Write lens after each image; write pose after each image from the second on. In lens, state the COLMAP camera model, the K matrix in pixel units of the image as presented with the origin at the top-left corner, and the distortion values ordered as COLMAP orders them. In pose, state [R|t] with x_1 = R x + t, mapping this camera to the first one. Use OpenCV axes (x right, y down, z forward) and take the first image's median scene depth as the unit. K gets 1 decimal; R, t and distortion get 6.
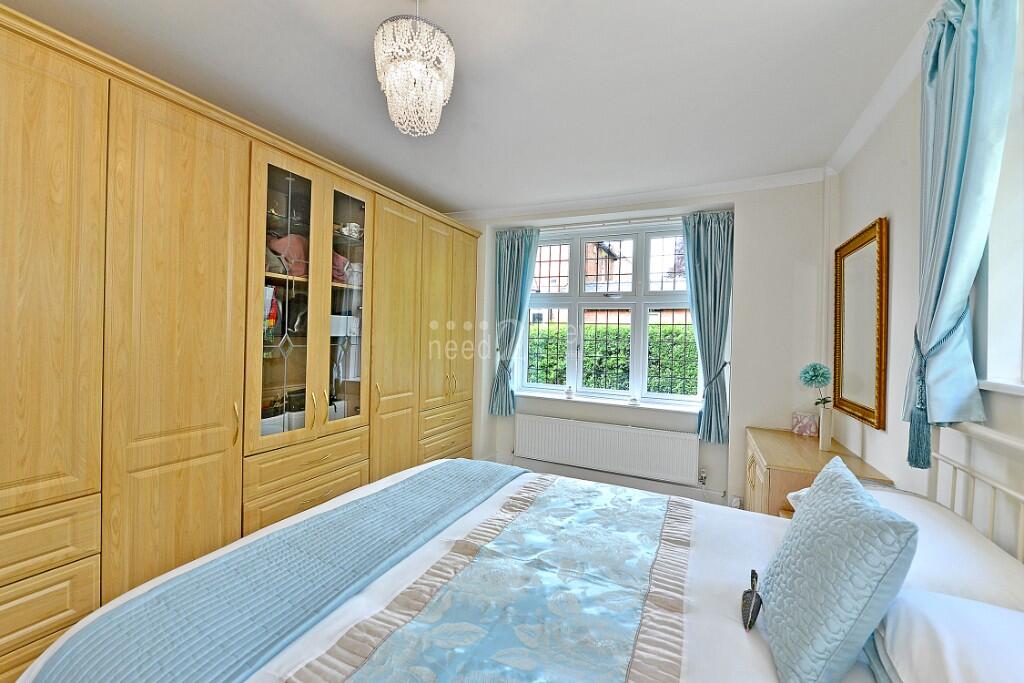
lens RADIAL K [[408.1, 0, 512.2], [0, 408.1, 338.3], [0, 0, 1]] dist [-0.004311, -0.000488]
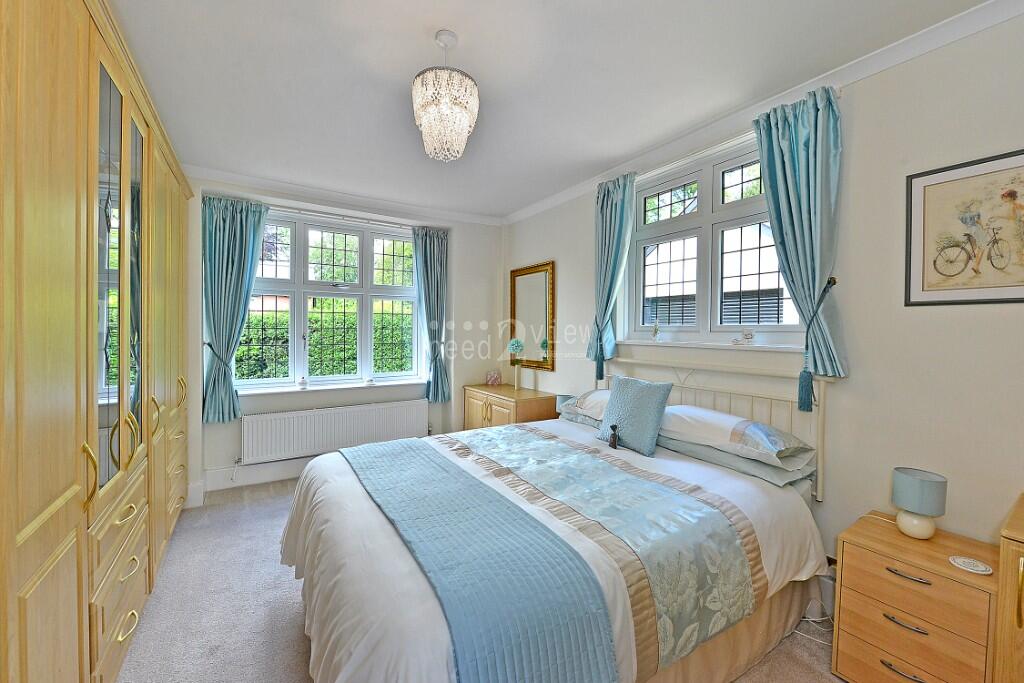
lens RADIAL K [[408.1, 0, 512.2], [0, 408.1, 338.3], [0, 0, 1]] dist [-0.004311, -0.000488]
pose [[0.529626, -0.045174, 0.847027, -0.655332], [0.015366, 0.998928, 0.043667, -0.013435], [-0.848092, -0.010112, 0.529753, 0.101039]]
